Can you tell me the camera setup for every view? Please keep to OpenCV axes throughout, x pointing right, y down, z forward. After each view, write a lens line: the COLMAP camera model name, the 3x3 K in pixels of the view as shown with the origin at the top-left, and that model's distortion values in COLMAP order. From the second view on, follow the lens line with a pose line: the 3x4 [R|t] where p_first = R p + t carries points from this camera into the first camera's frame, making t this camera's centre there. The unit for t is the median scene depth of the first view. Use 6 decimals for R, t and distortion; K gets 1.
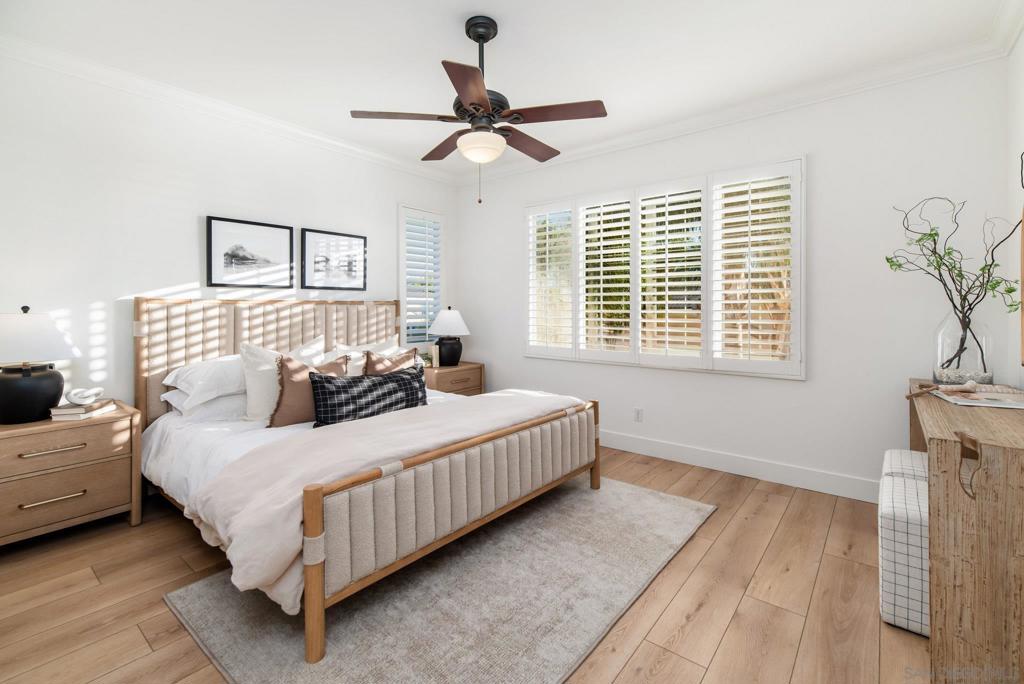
lens RADIAL K [[441.9, 0, 514.8], [0, 441.9, 305.6], [0, 0, 1]] dist [0.001835, 0.000134]
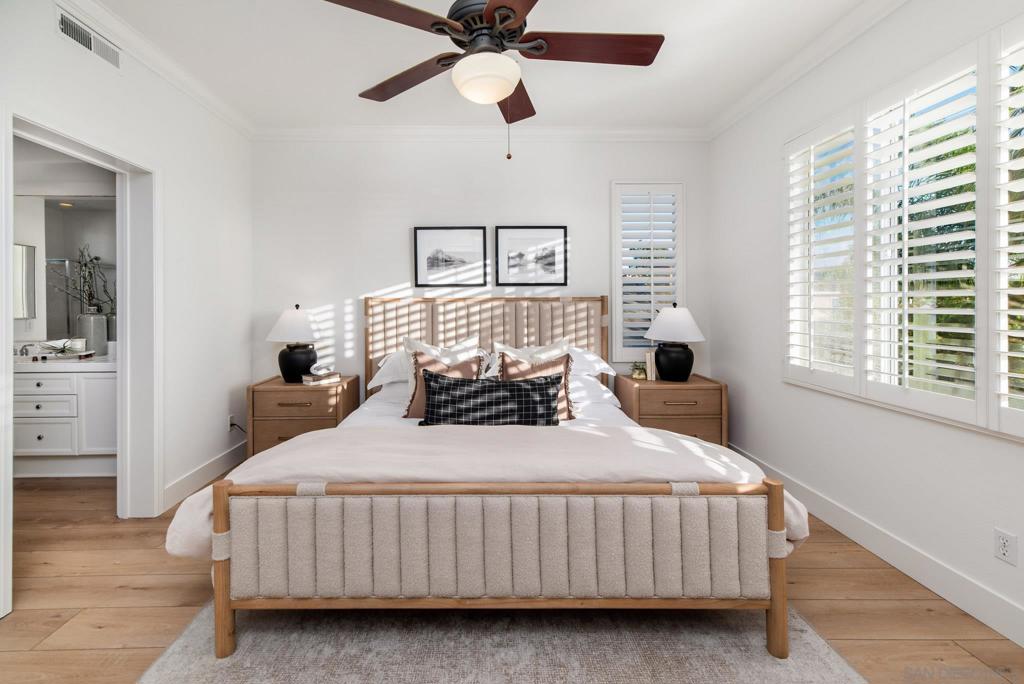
lens RADIAL K [[441.9, 0, 514.8], [0, 441.9, 305.6], [0, 0, 1]] dist [0.001835, 0.000134]
pose [[0.656126, 0.005415, -0.754632, 0.356181], [0.001456, 0.999963, 0.008441, 0.000079], [0.754650, -0.006637, 0.656094, 0.408190]]
